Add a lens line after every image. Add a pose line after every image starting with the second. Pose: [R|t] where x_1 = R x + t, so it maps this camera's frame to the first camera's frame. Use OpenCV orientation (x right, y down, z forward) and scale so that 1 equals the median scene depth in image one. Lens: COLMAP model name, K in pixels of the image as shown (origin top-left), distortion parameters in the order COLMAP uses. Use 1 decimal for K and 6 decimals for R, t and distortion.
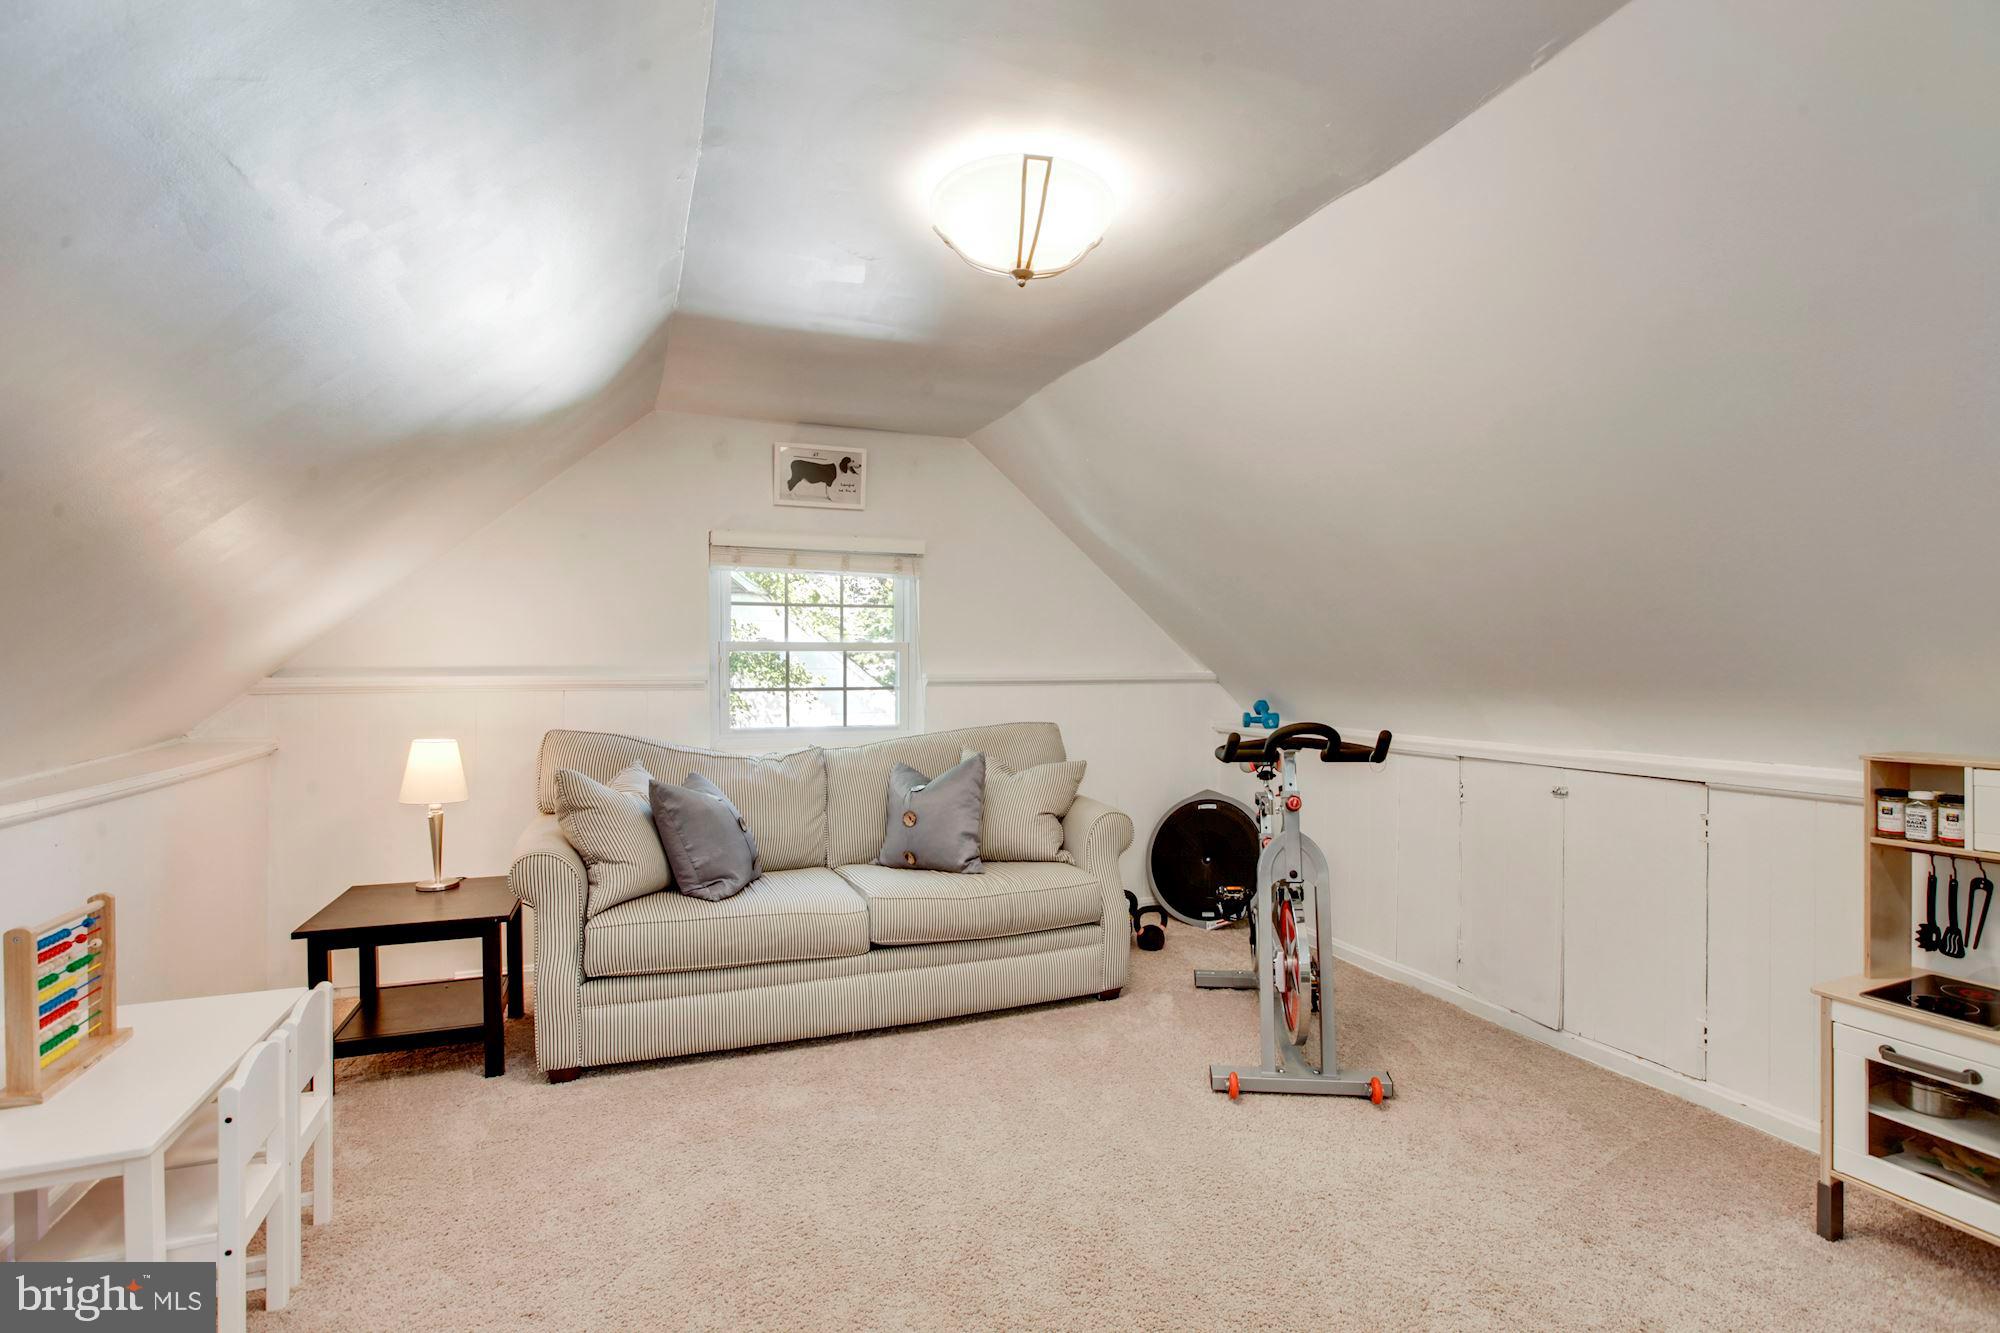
lens RADIAL K [[907.2, 0, 998.5], [0, 907.2, 672.1], [0, 0, 1]] dist [-0.033781, 0.010811]
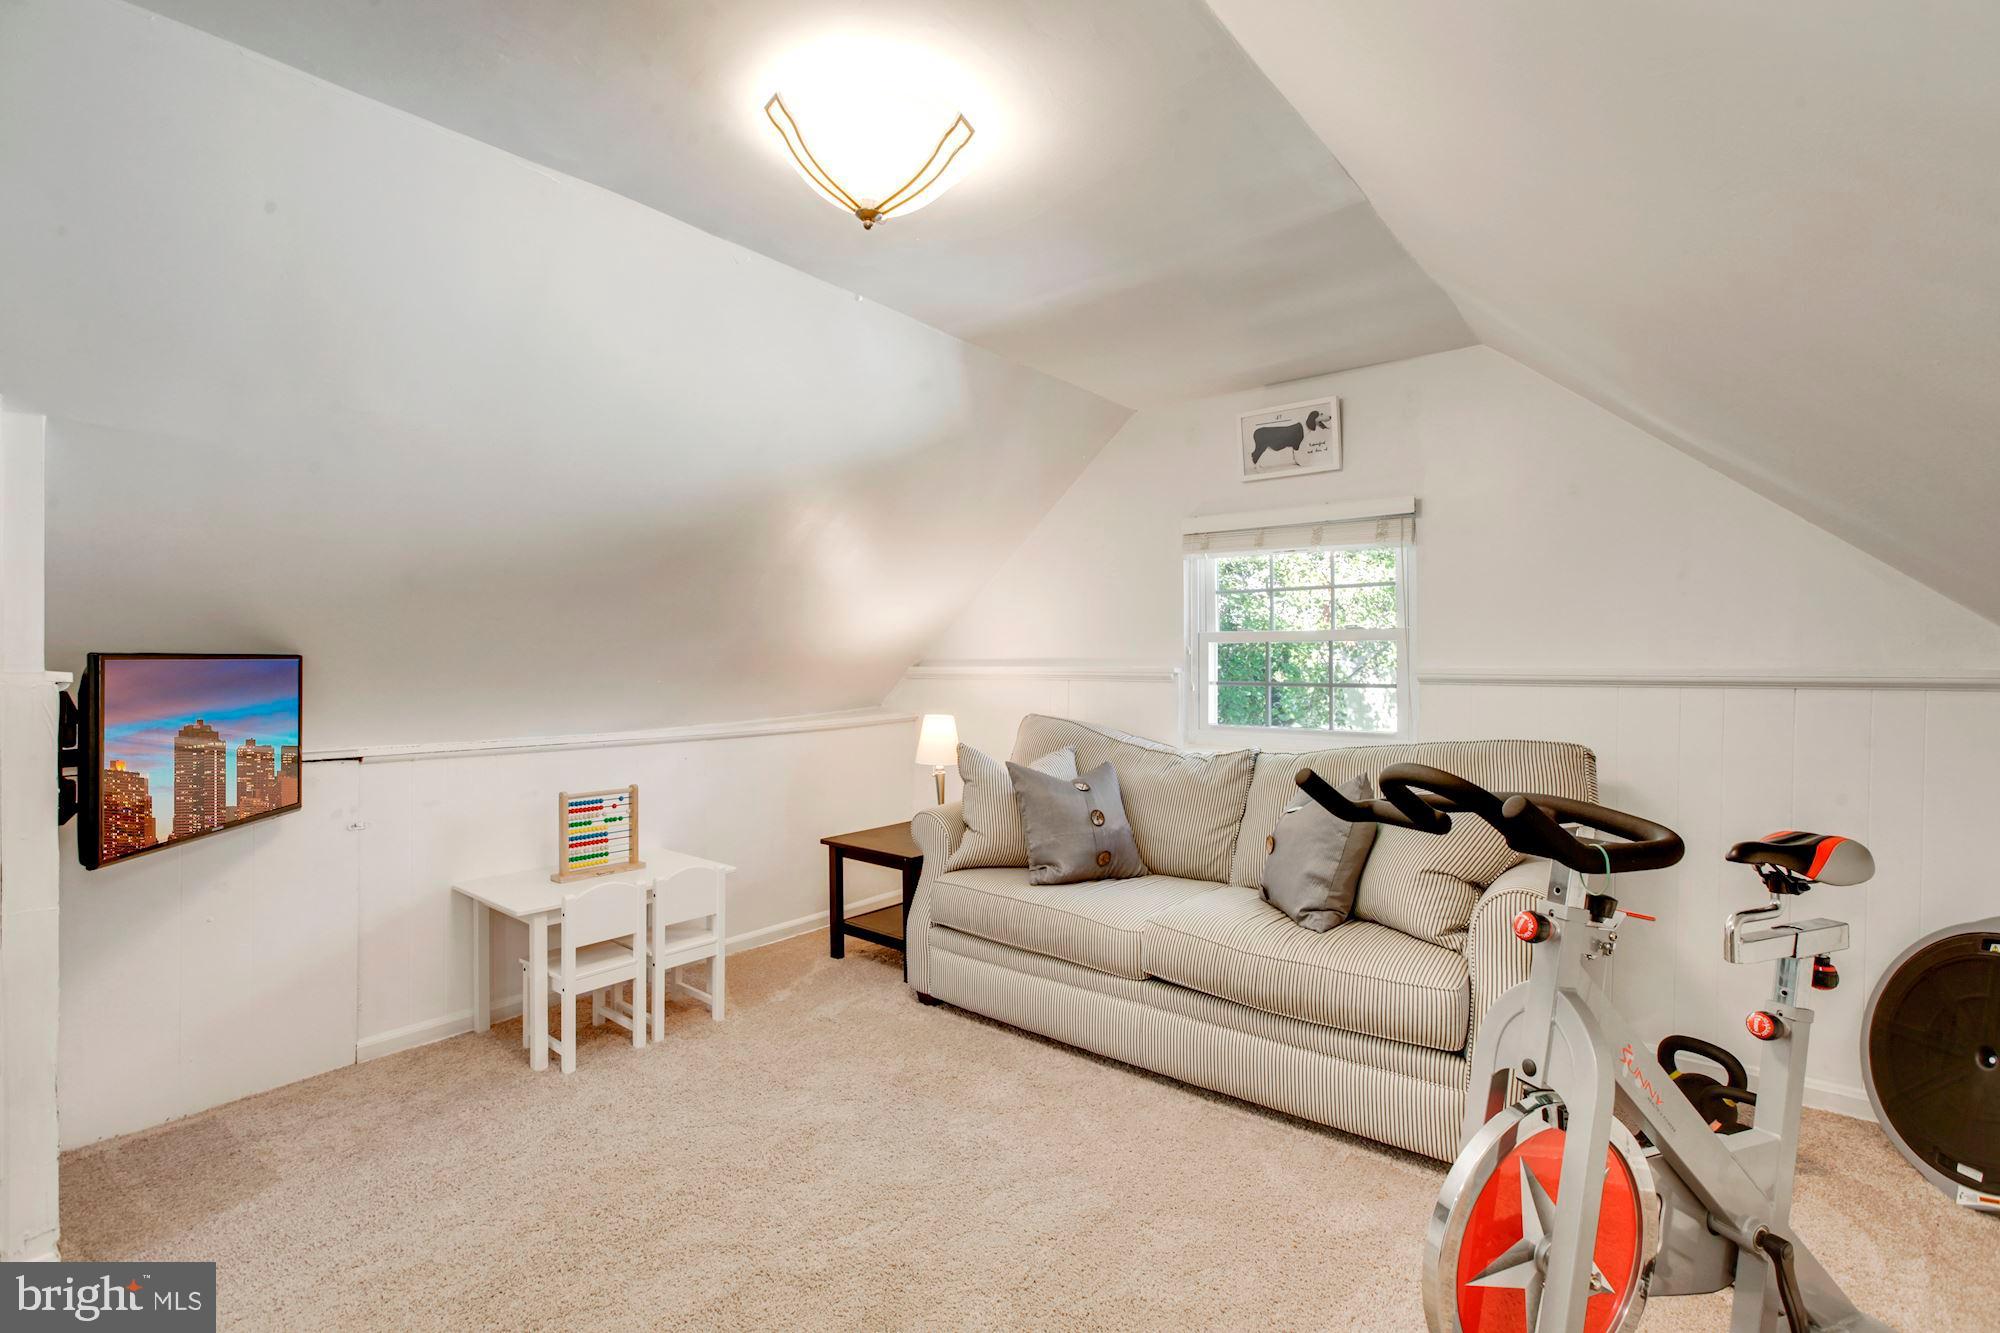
lens RADIAL K [[907.2, 0, 996.7], [0, 907.2, 651.9], [0, 0, 1]] dist [-0.033781, 0.010811]
pose [[0.490766, -0.007410, -0.871260, 0.467796], [-0.006138, 0.999910, -0.011962, -0.000550], [0.871270, 0.011218, 0.490676, 0.366246]]
